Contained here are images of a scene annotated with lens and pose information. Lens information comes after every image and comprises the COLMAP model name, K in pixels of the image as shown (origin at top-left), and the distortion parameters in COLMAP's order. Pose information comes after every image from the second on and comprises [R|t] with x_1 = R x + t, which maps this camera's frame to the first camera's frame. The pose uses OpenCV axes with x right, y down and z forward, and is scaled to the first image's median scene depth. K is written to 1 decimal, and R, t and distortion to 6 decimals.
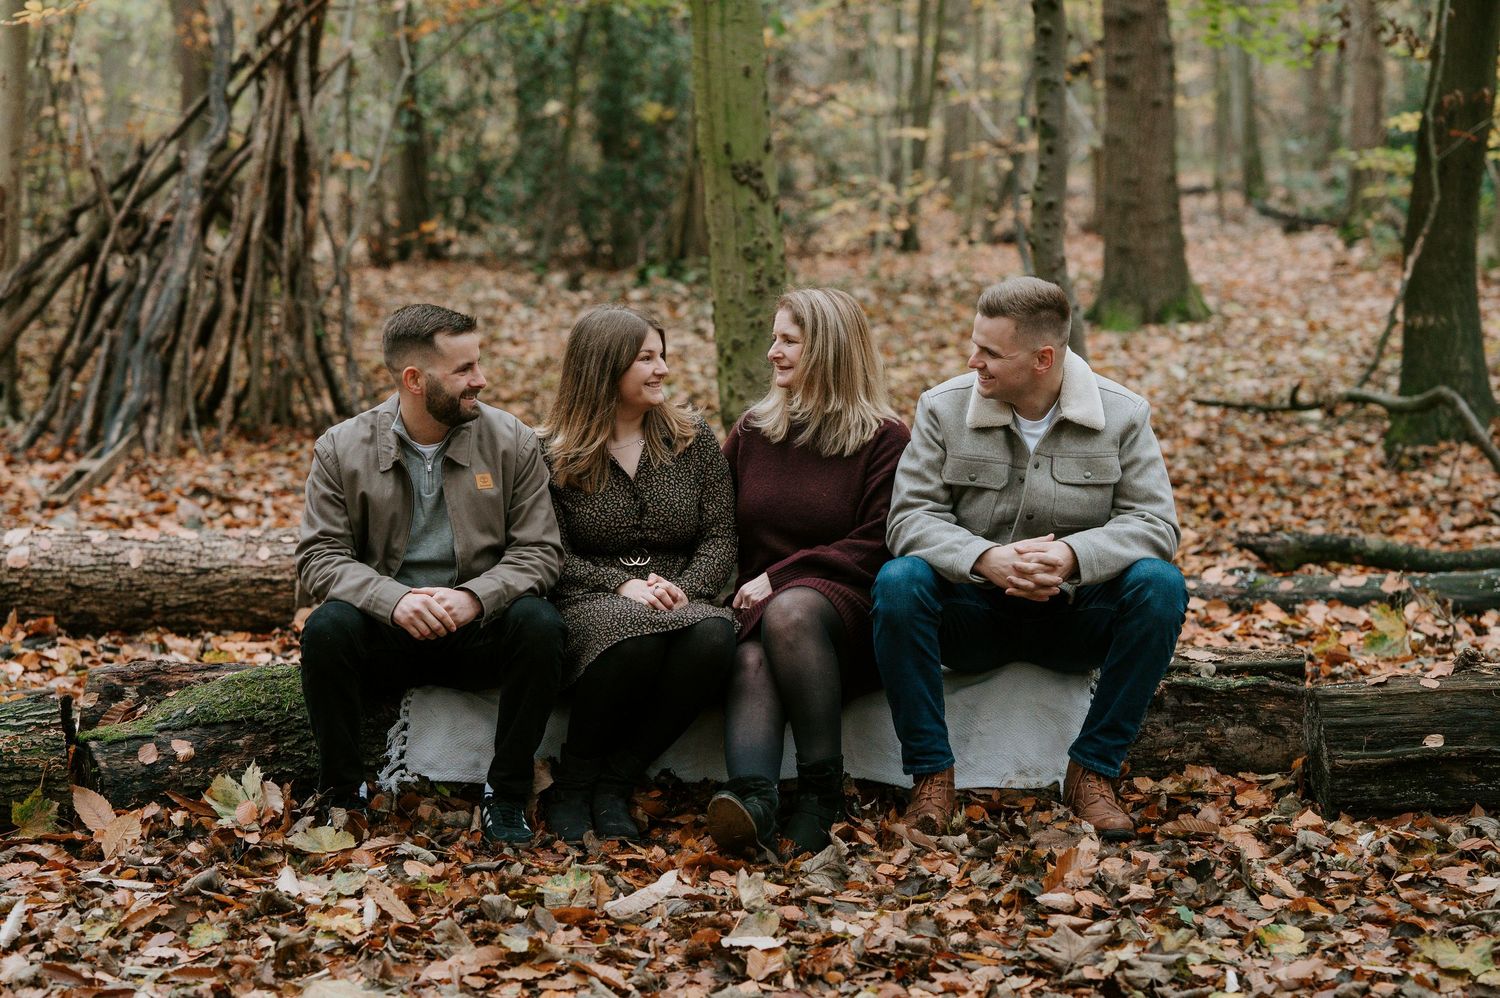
lens RADIAL K [[3714.0, 0, 750.0], [0, 3714.0, 499.0], [0, 0, 1]] dist [-0.014693, 0.370785]
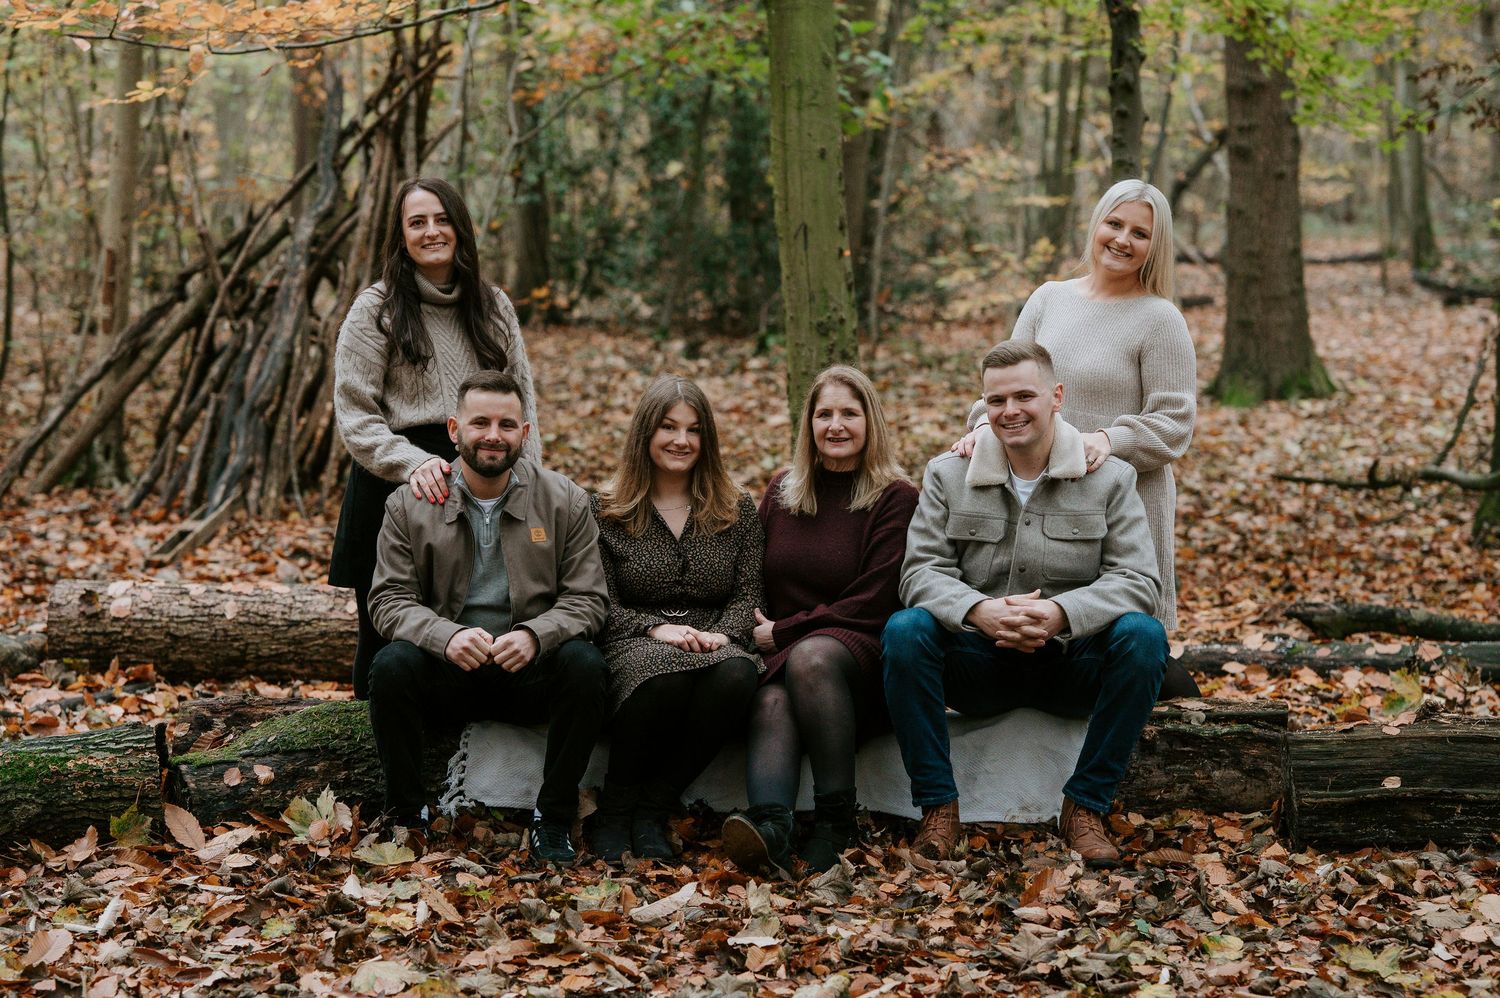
lens RADIAL K [[4001.9, 0, 686.5], [0, 4001.9, 496.3], [0, 0, 1]] dist [0.015412, -0.049097]
pose [[0.998371, 0.013110, -0.055527, 0.037863], [-0.014281, 0.999683, -0.020752, 0.007528], [0.055237, 0.021511, 0.998242, -0.184620]]
